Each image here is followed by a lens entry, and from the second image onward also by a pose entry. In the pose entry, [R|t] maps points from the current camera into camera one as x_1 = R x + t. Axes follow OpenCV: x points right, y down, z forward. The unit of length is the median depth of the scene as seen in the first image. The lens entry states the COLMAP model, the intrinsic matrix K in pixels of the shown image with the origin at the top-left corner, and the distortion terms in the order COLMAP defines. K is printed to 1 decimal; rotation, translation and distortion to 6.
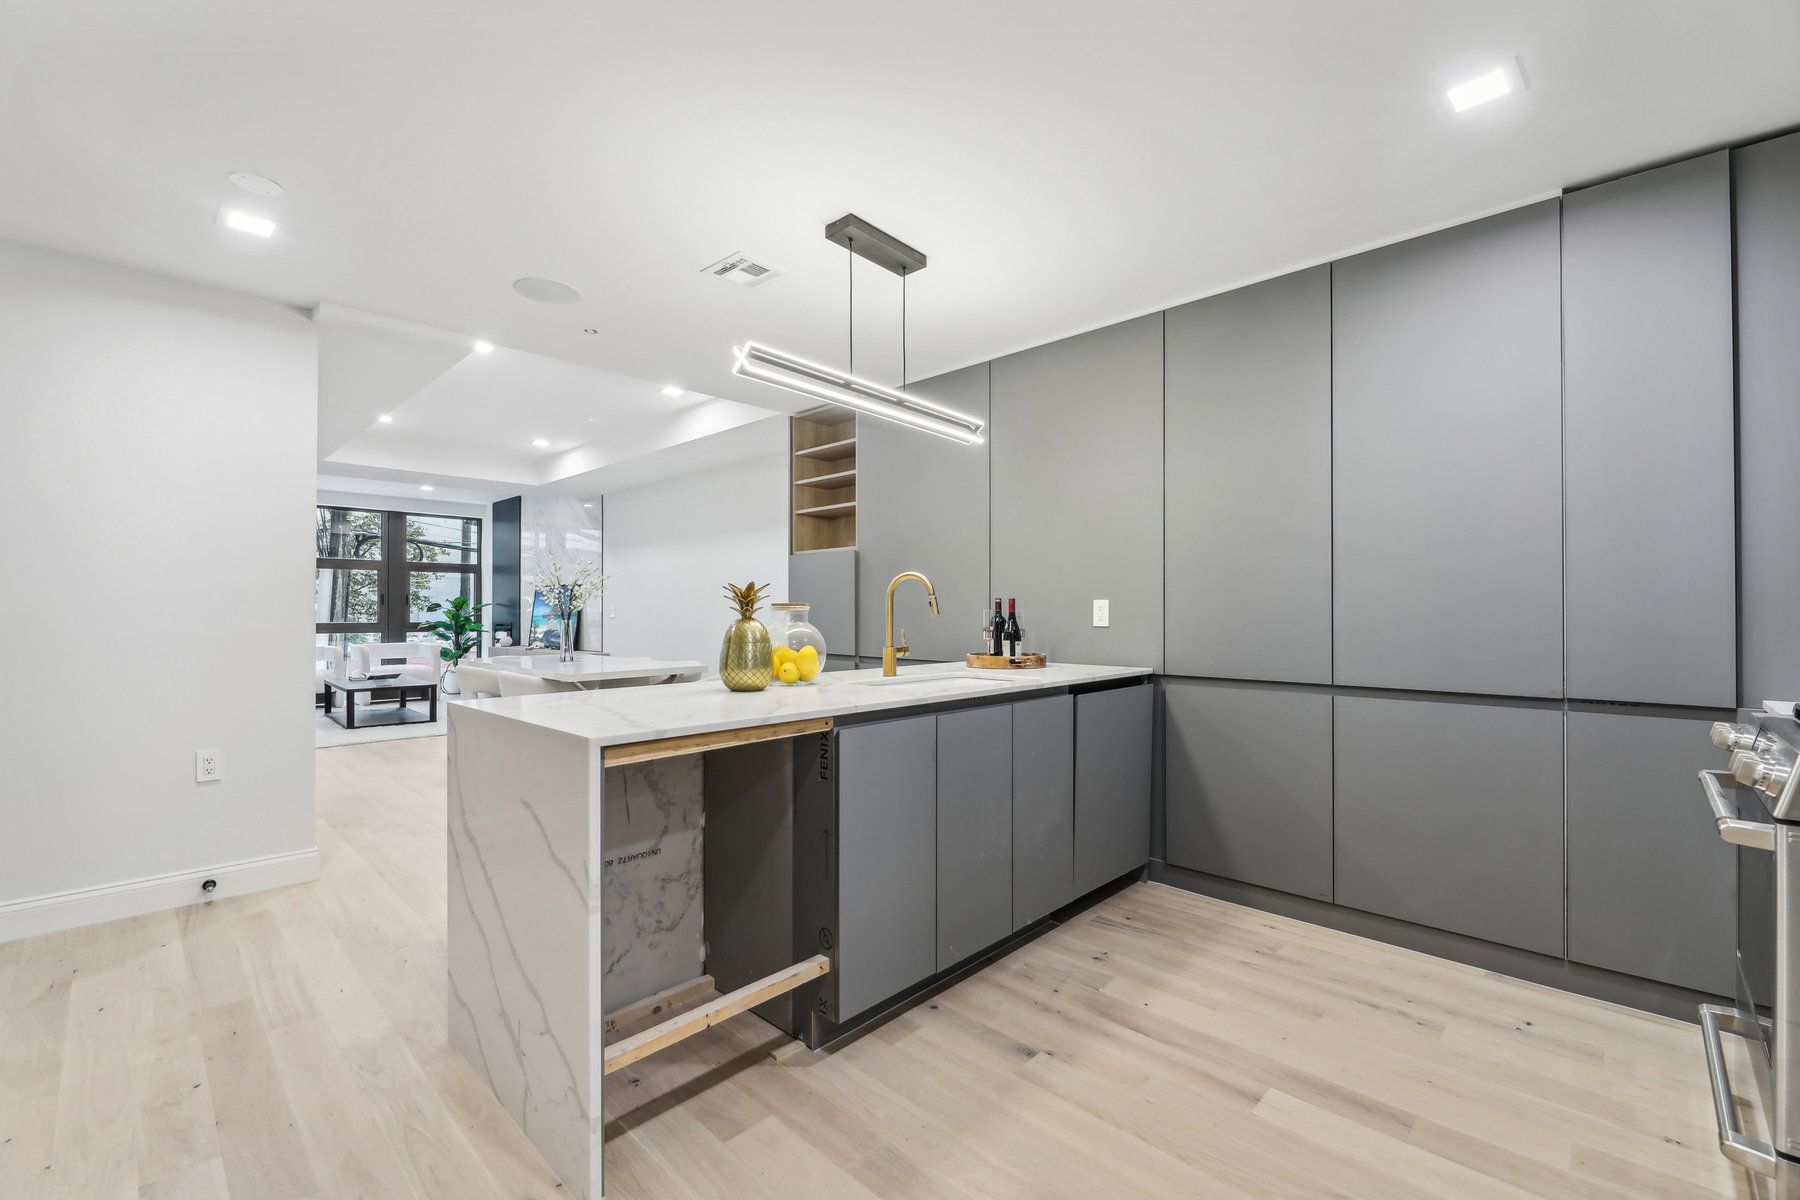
lens RADIAL K [[754.9, 0, 897.8], [0, 754.9, 607.6], [0, 0, 1]] dist [0.000466, -0.000303]
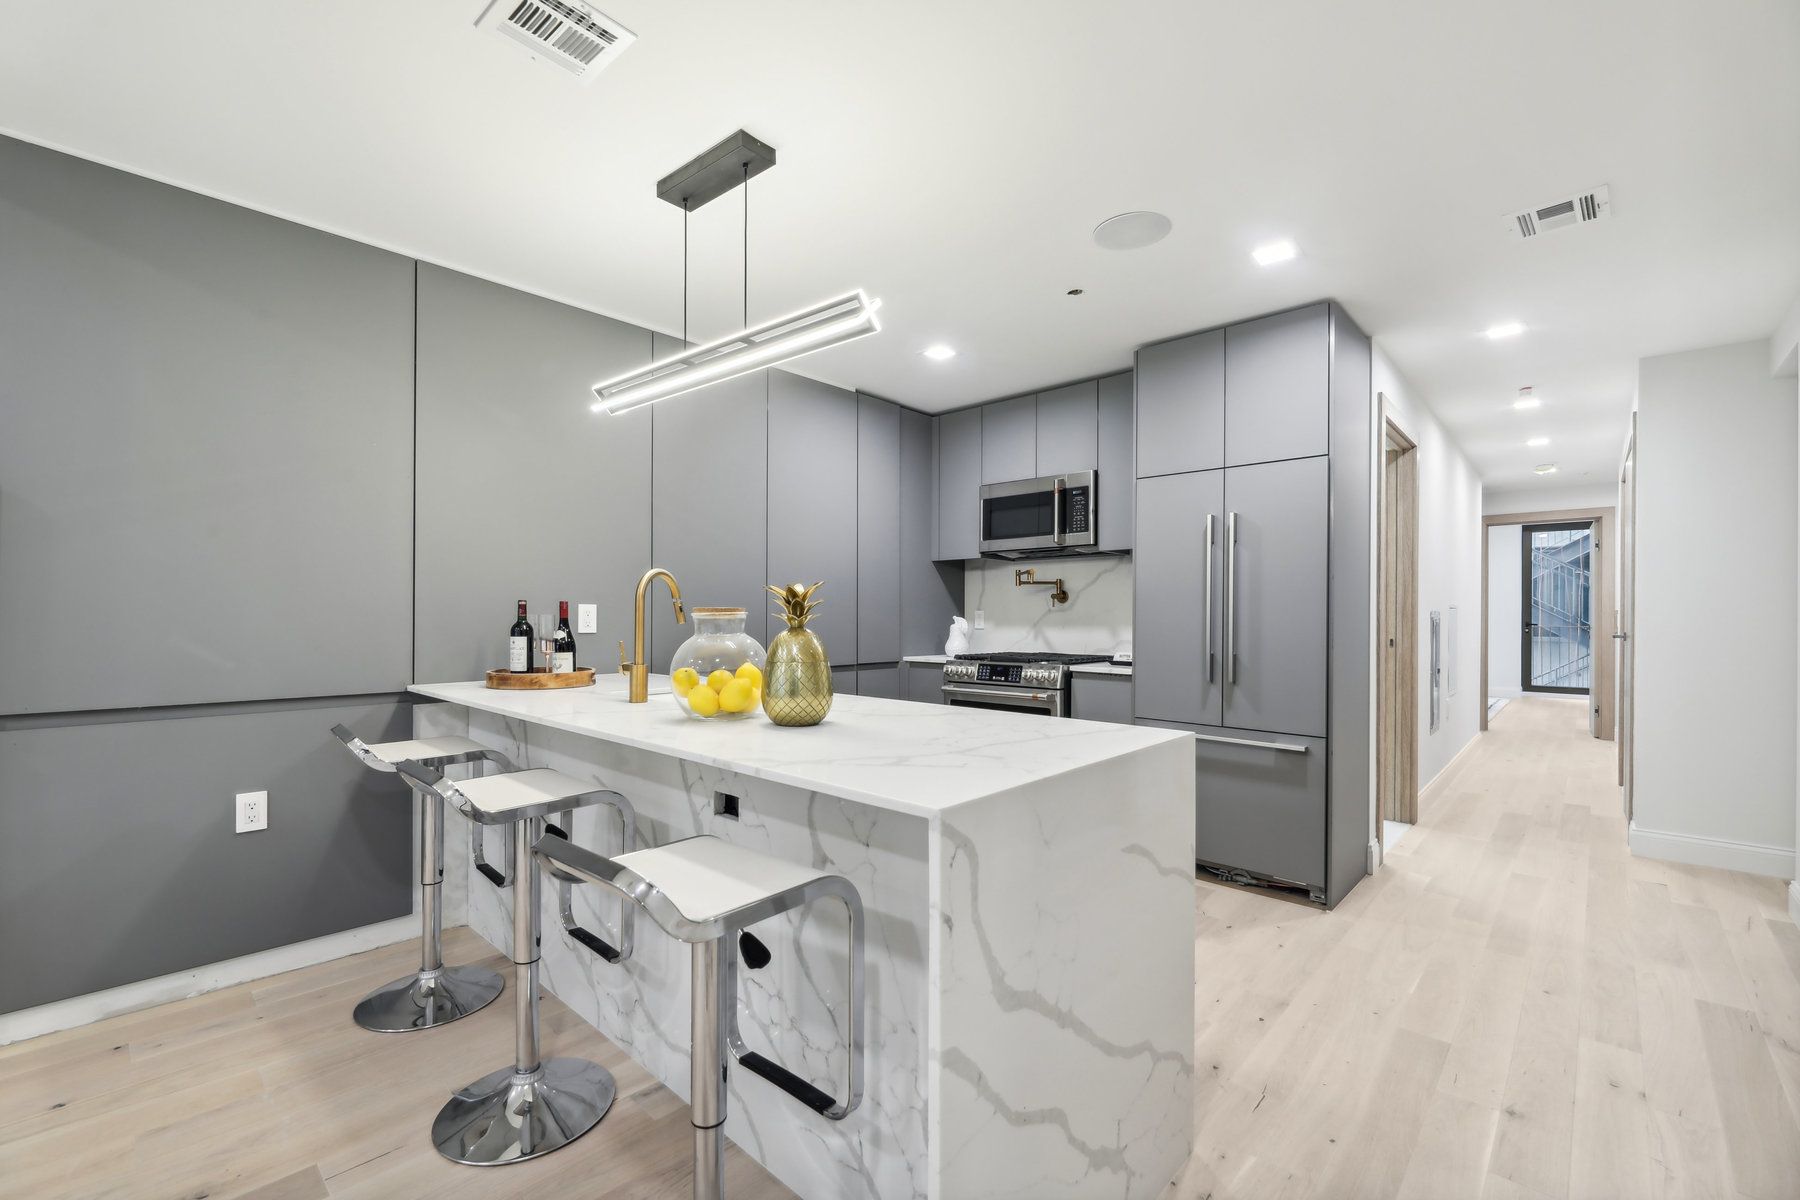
lens RADIAL K [[750.9, 0, 893.5], [0, 750.9, 616.3], [0, 0, 1]] dist [-0.002798, -0.000275]
pose [[-0.017007, -0.001228, 0.999855, -0.736995], [-0.009931, 0.999950, 0.001059, -0.000453], [-0.999806, -0.009912, -0.017019, 0.712142]]
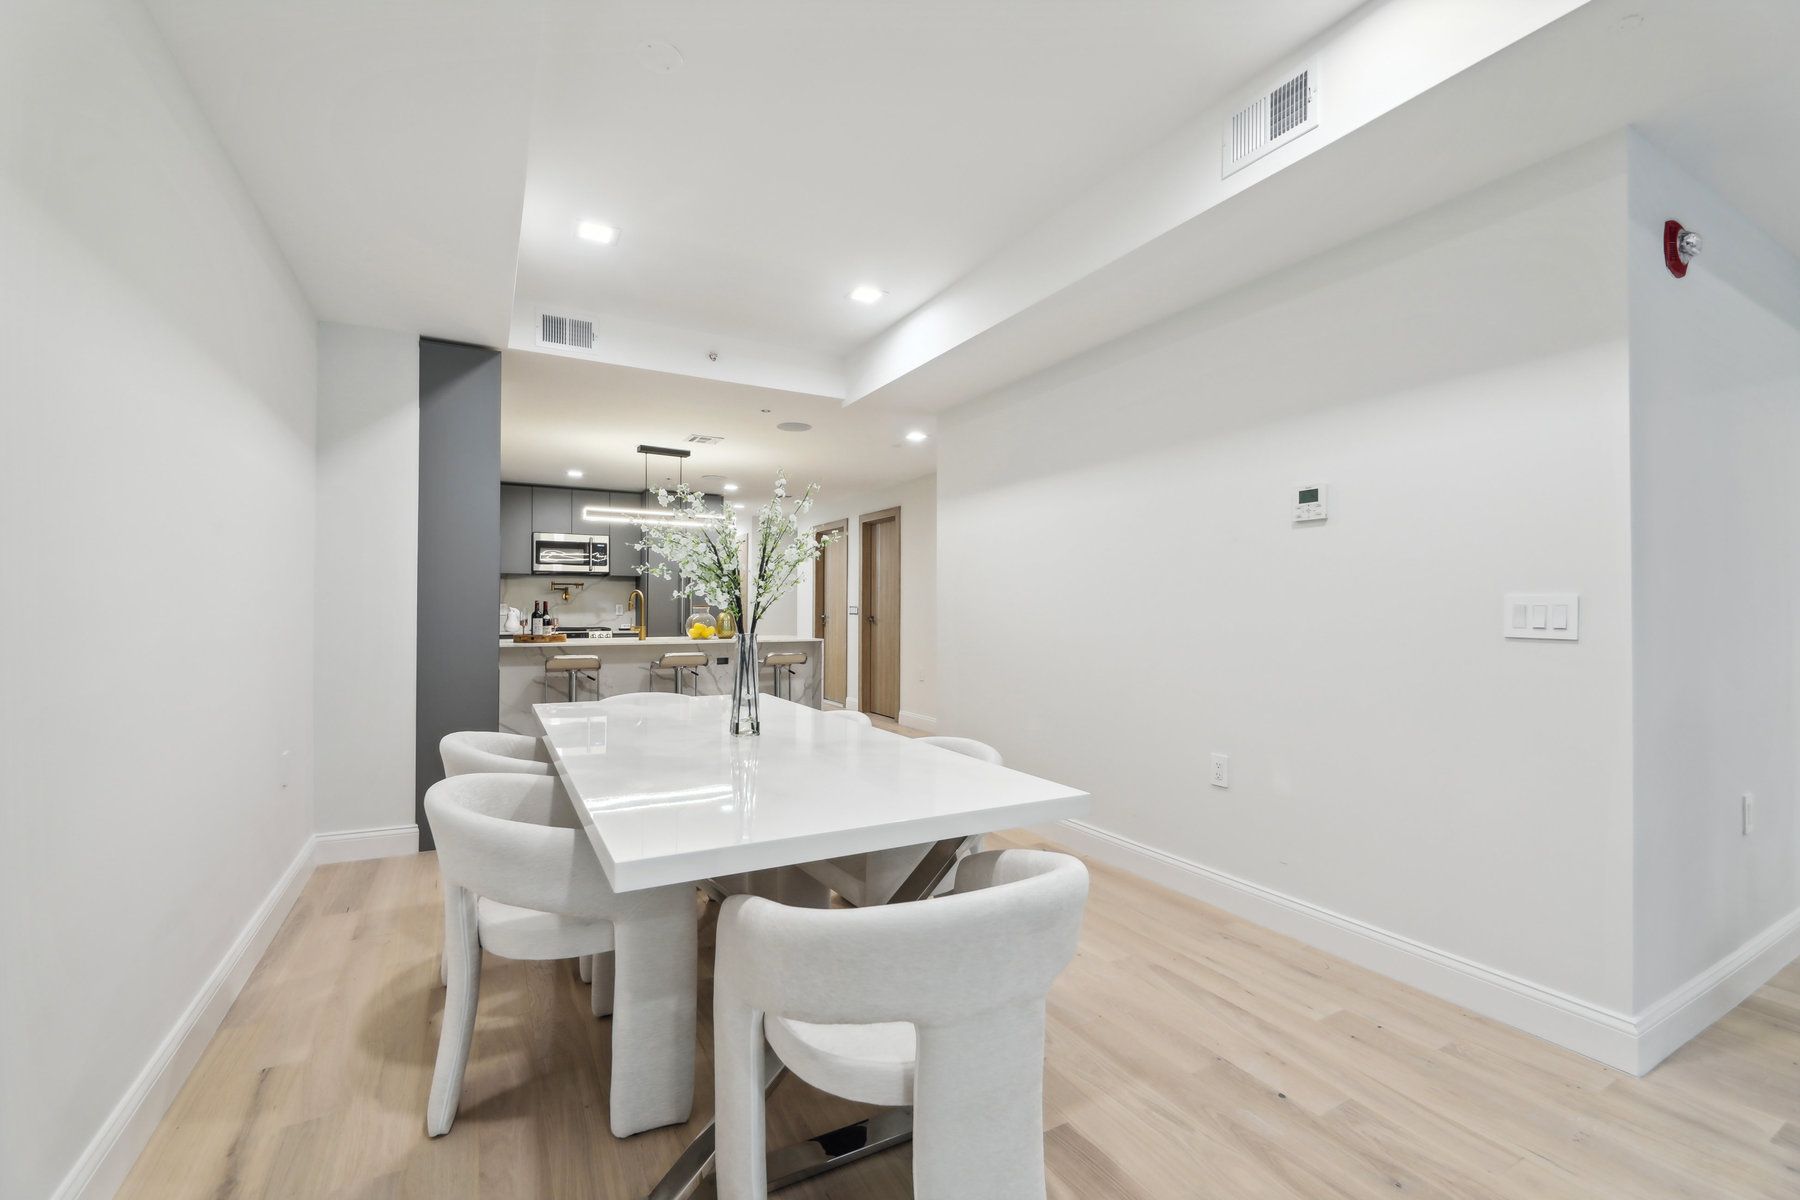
lens RADIAL K [[754.4, 0, 900.0], [0, 754.4, 600.0], [0, 0, 1]] dist [0.000987, 0.000004]
pose [[-0.955775, 0.000860, 0.294099, -1.223595], [-0.003828, 0.999875, -0.015363, 0.008804], [-0.294075, -0.015810, -0.955651, 2.622393]]
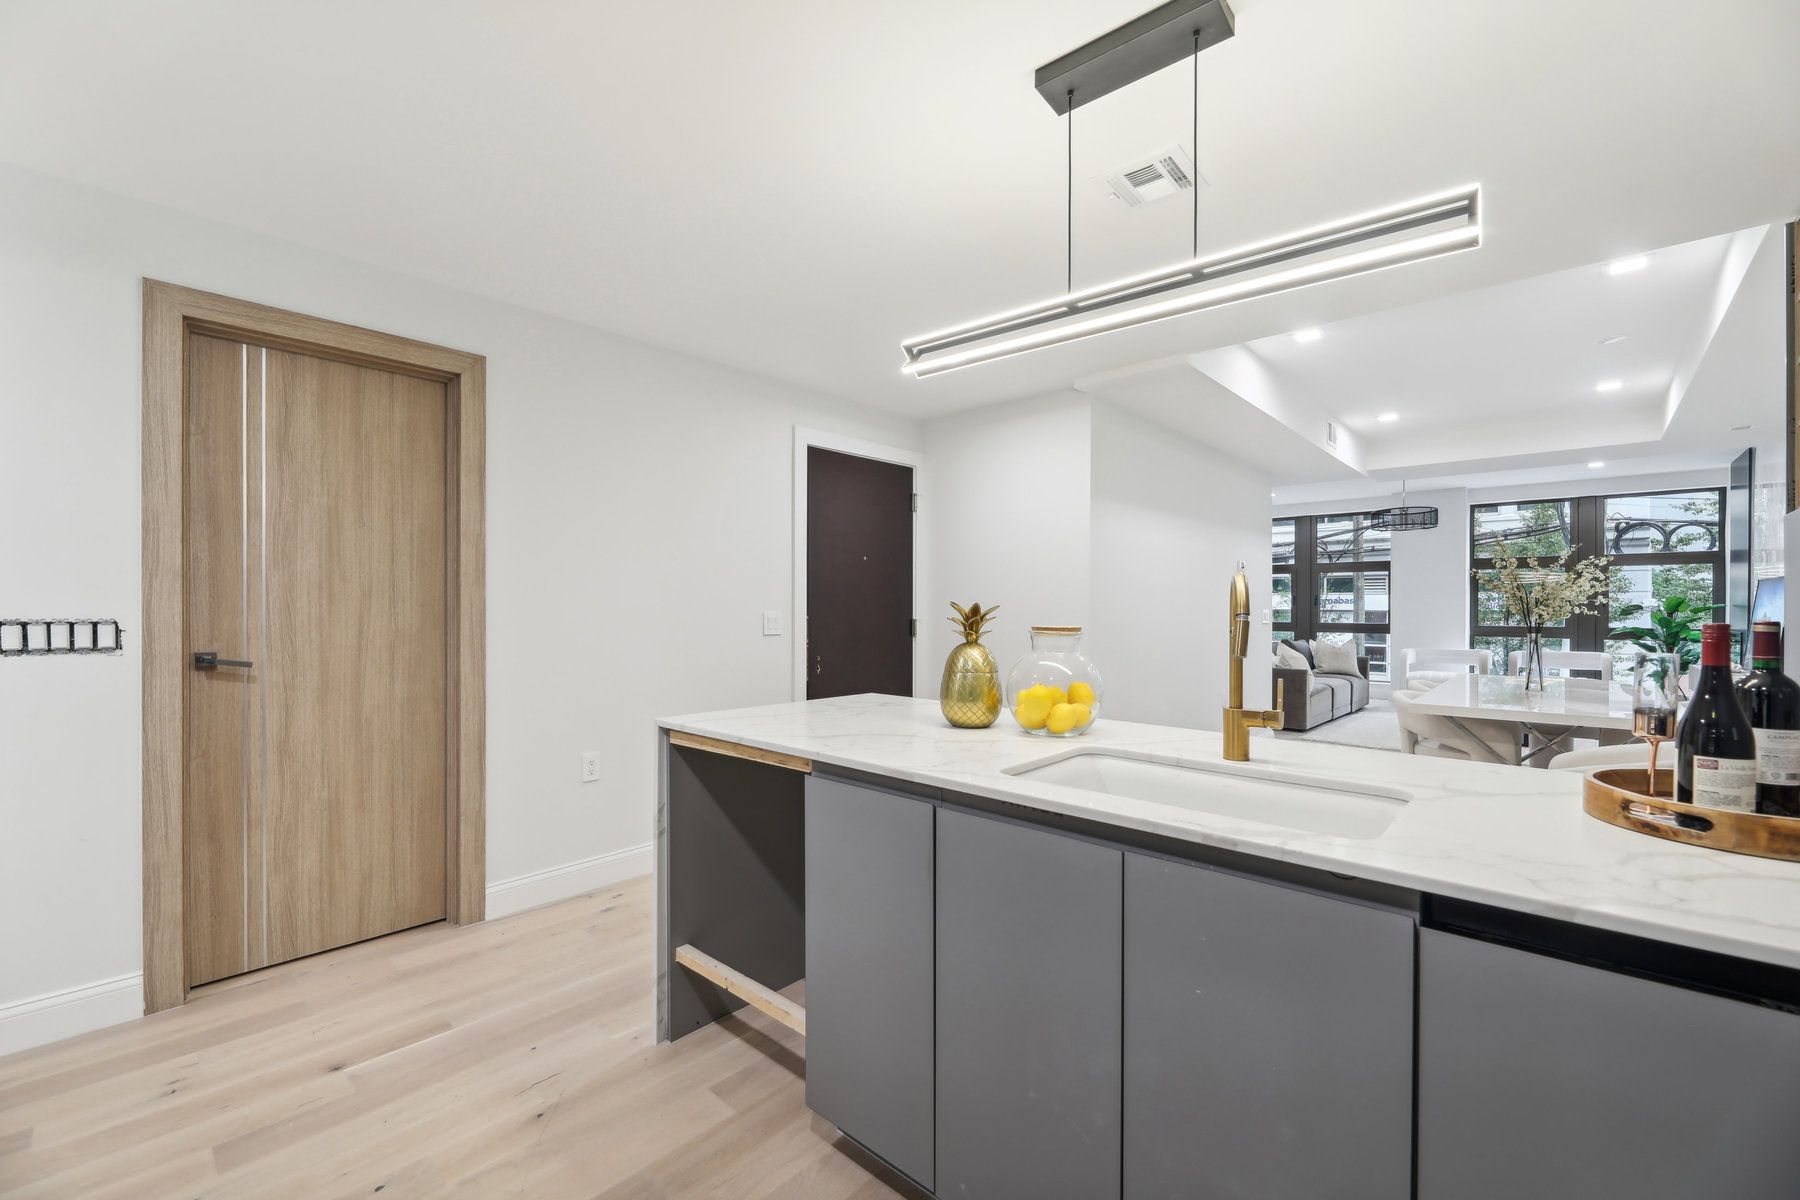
lens RADIAL K [[731.9, 0, 900.2], [0, 731.9, 608.3], [0, 0, 1]] dist [-0.000669, -0.000922]
pose [[0.020785, 0.003175, -0.999779, 0.500634], [0.002807, 0.999991, 0.003234, -0.022231], [0.999780, -0.002873, 0.020776, 0.700351]]
